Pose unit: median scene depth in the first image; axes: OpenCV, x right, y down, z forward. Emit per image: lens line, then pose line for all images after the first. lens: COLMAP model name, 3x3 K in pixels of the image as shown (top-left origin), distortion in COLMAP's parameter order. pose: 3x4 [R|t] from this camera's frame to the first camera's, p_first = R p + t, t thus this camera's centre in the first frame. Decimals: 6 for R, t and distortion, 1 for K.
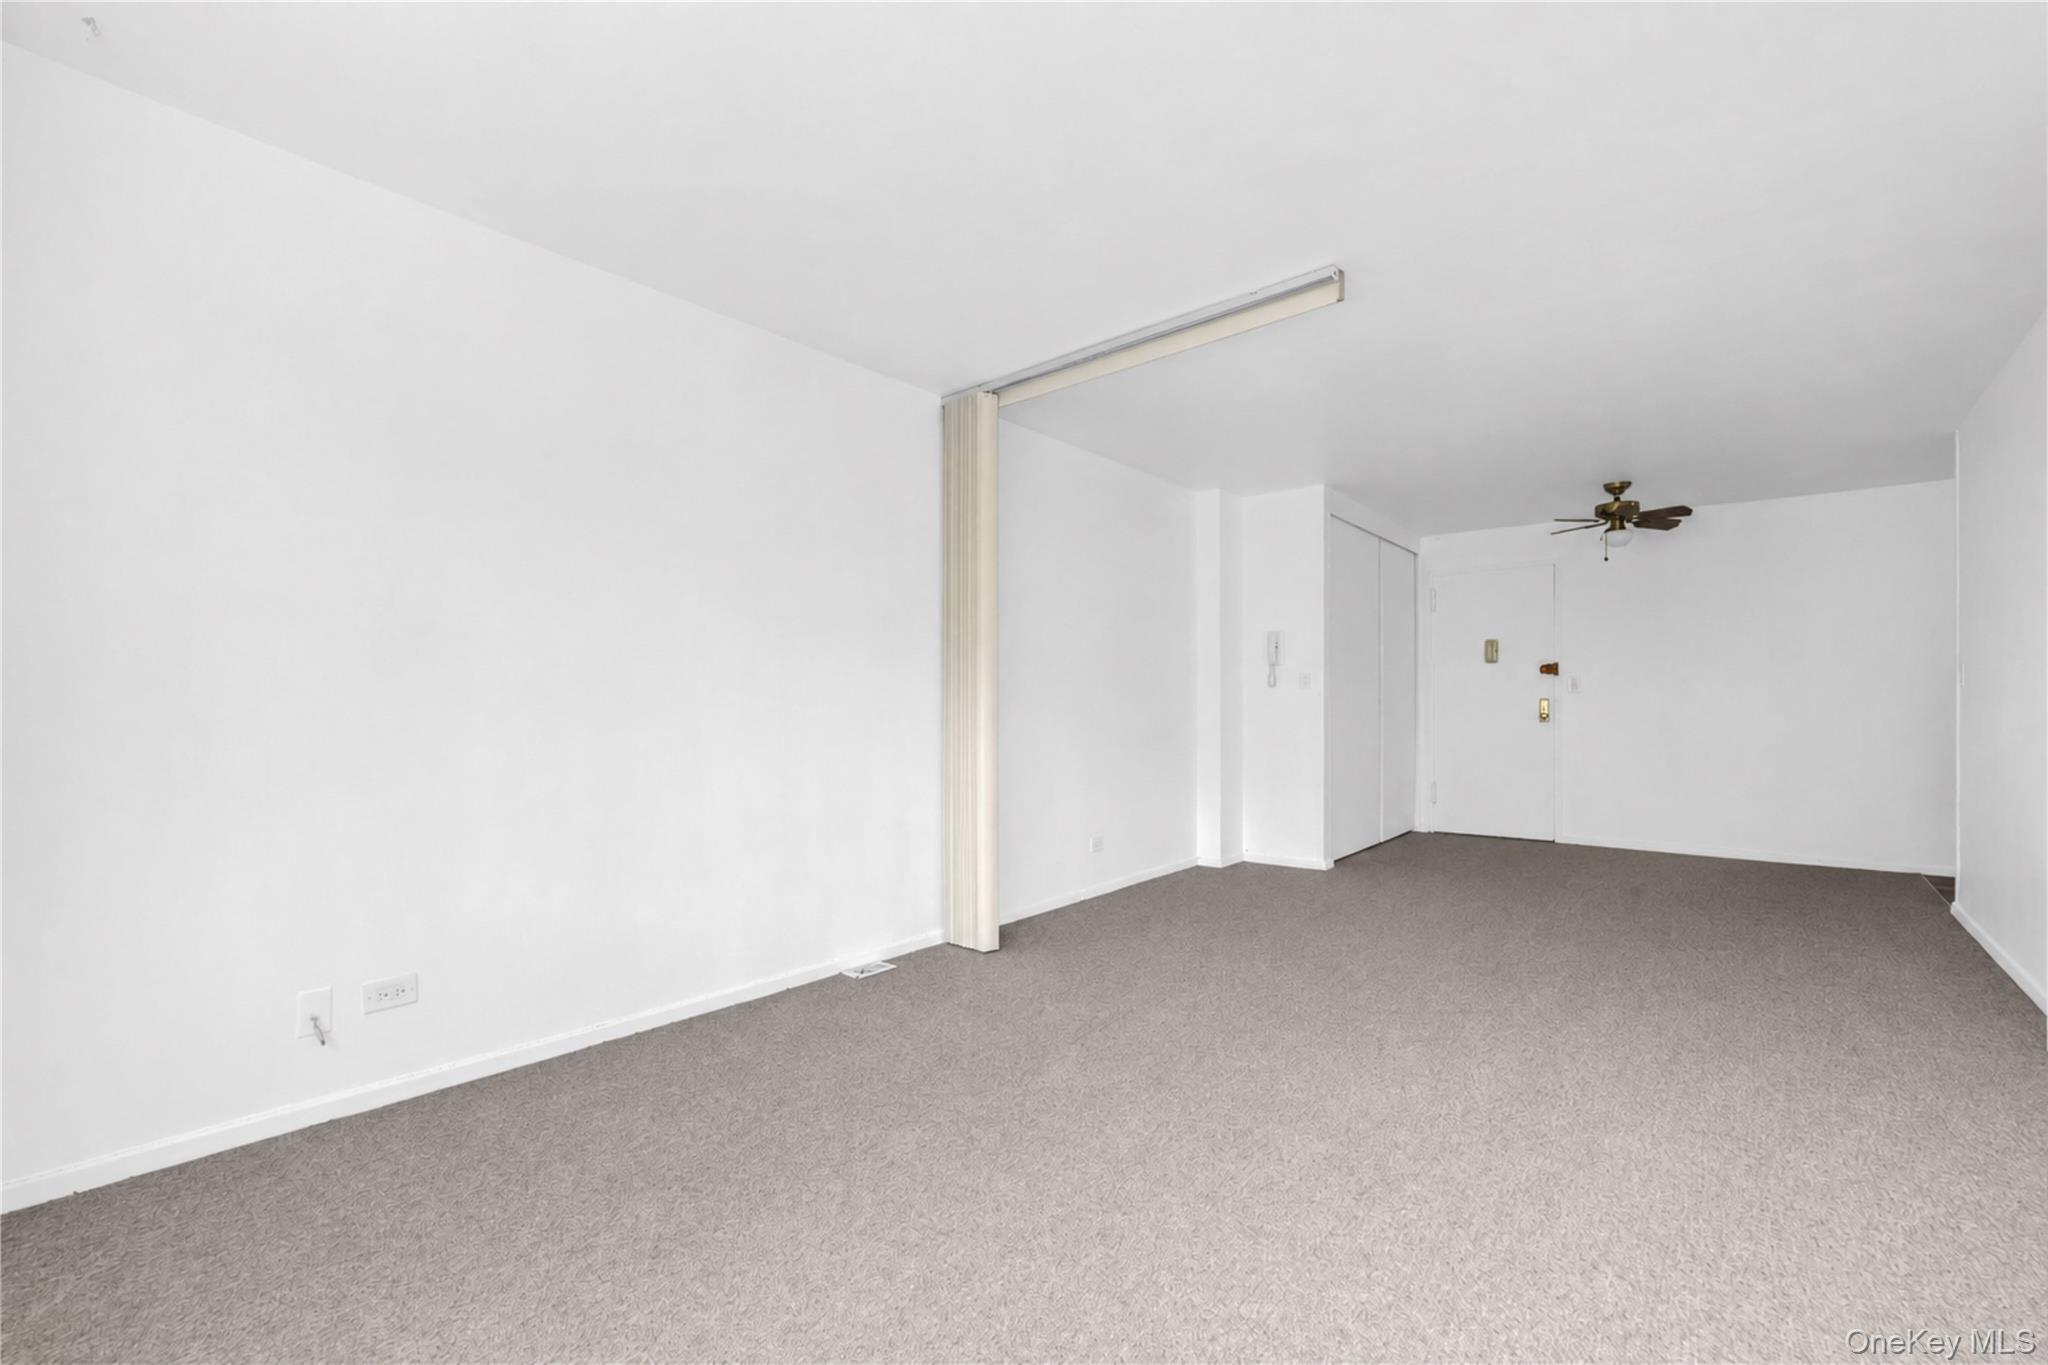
lens RADIAL K [[939.8, 0, 1018.5], [0, 939.8, 720.0], [0, 0, 1]] dist [0.000604, 0.011060]
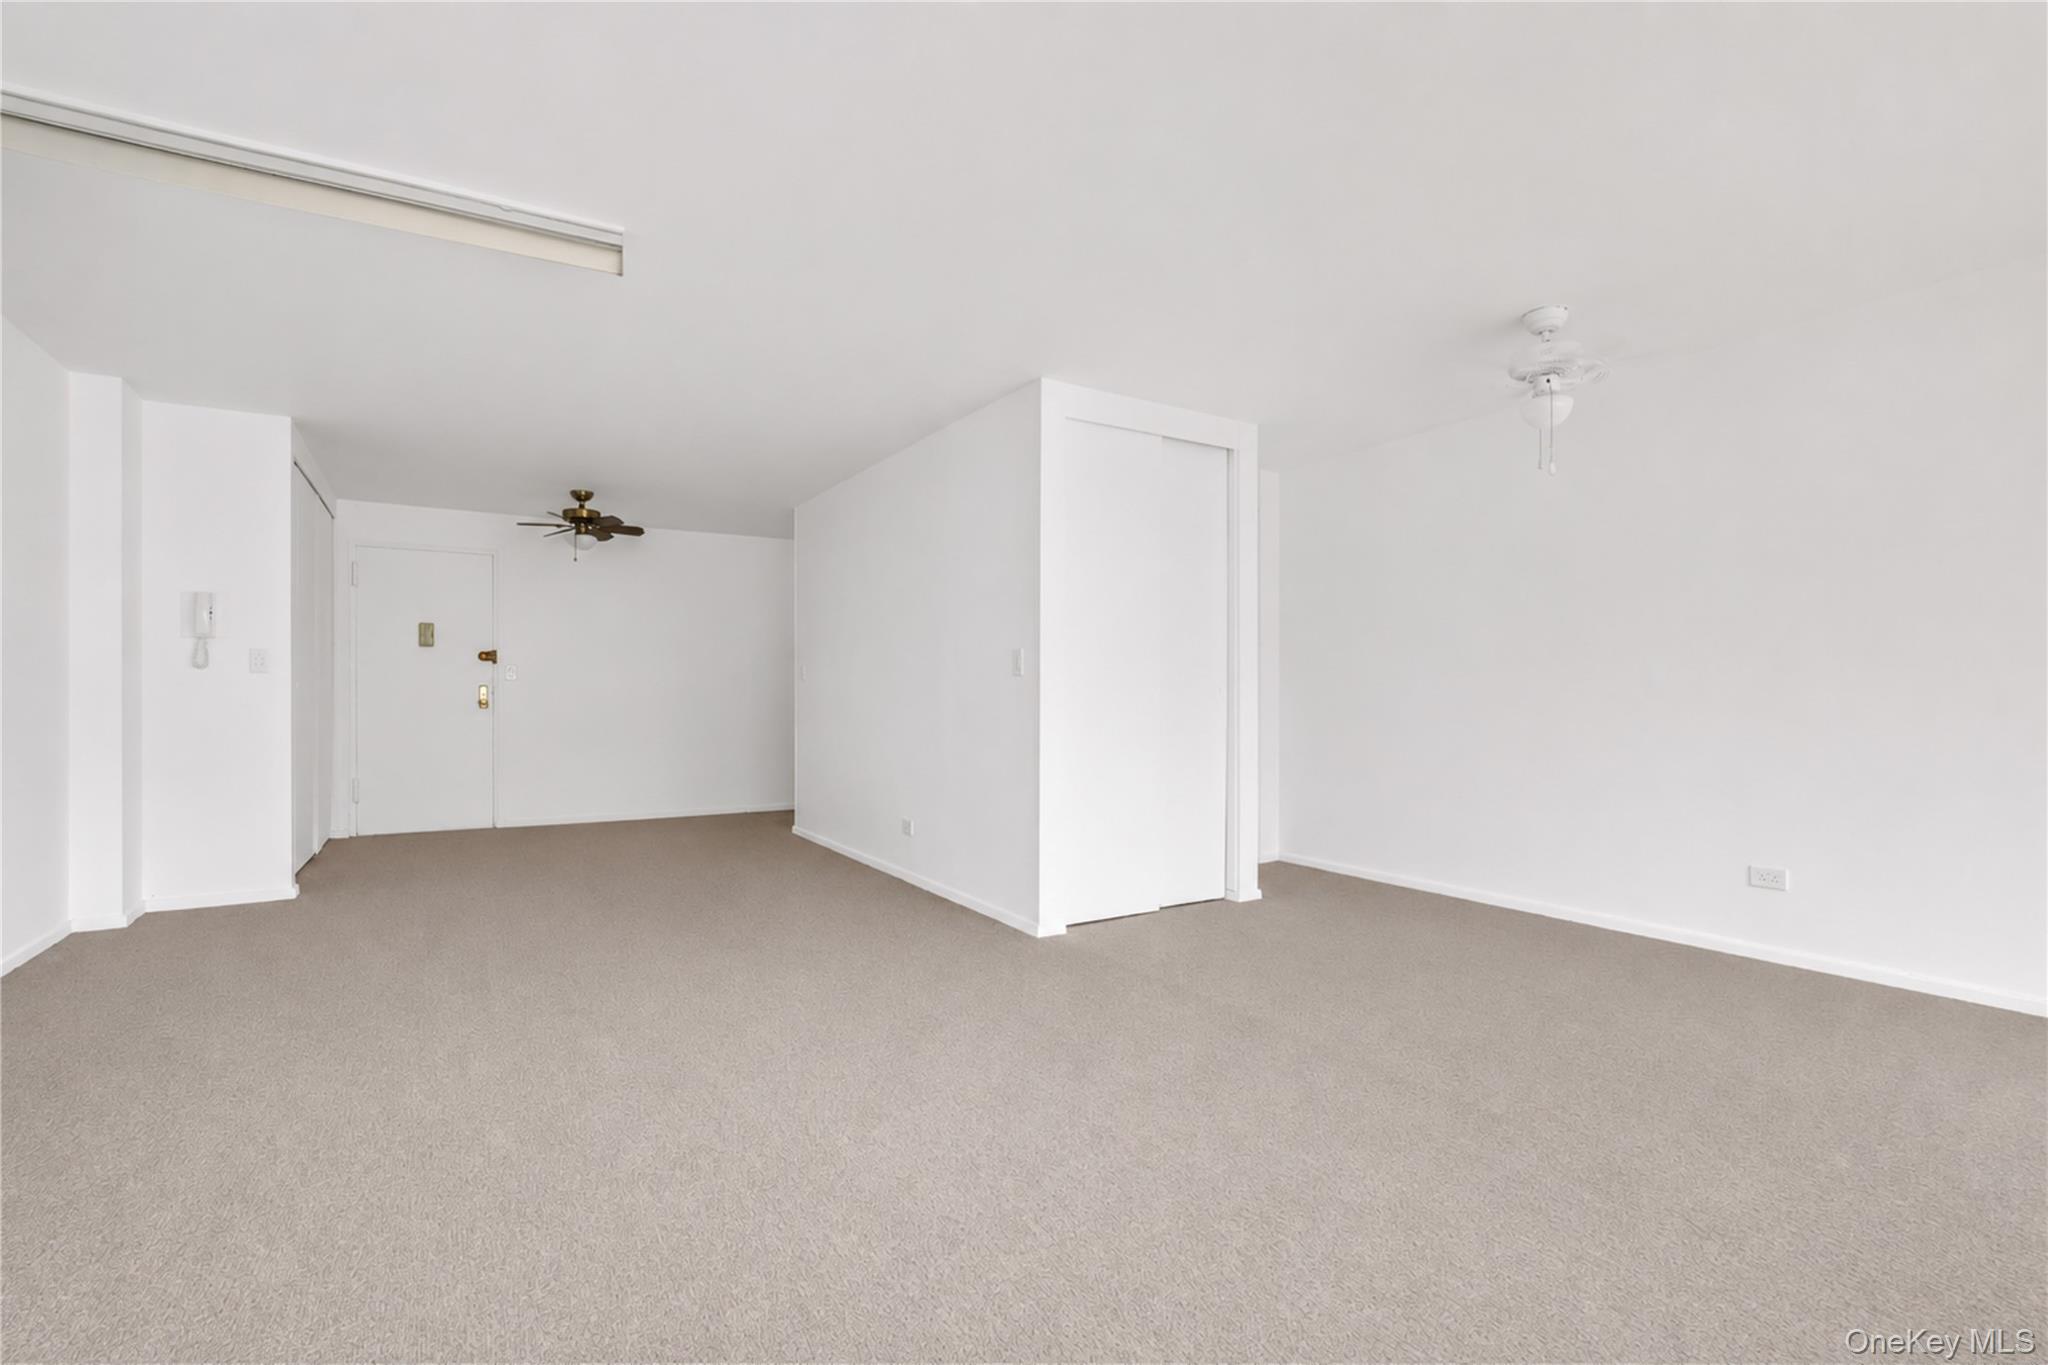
lens RADIAL K [[915.0, 0, 1024.0], [0, 915.0, 682.5], [0, 0, 1]] dist [-0.014022, 0.009606]
pose [[0.342003, 0.010119, 0.939645, -0.189806], [0.013247, 0.999791, -0.015588, -0.003488], [-0.939606, 0.017779, 0.341797, 0.146473]]
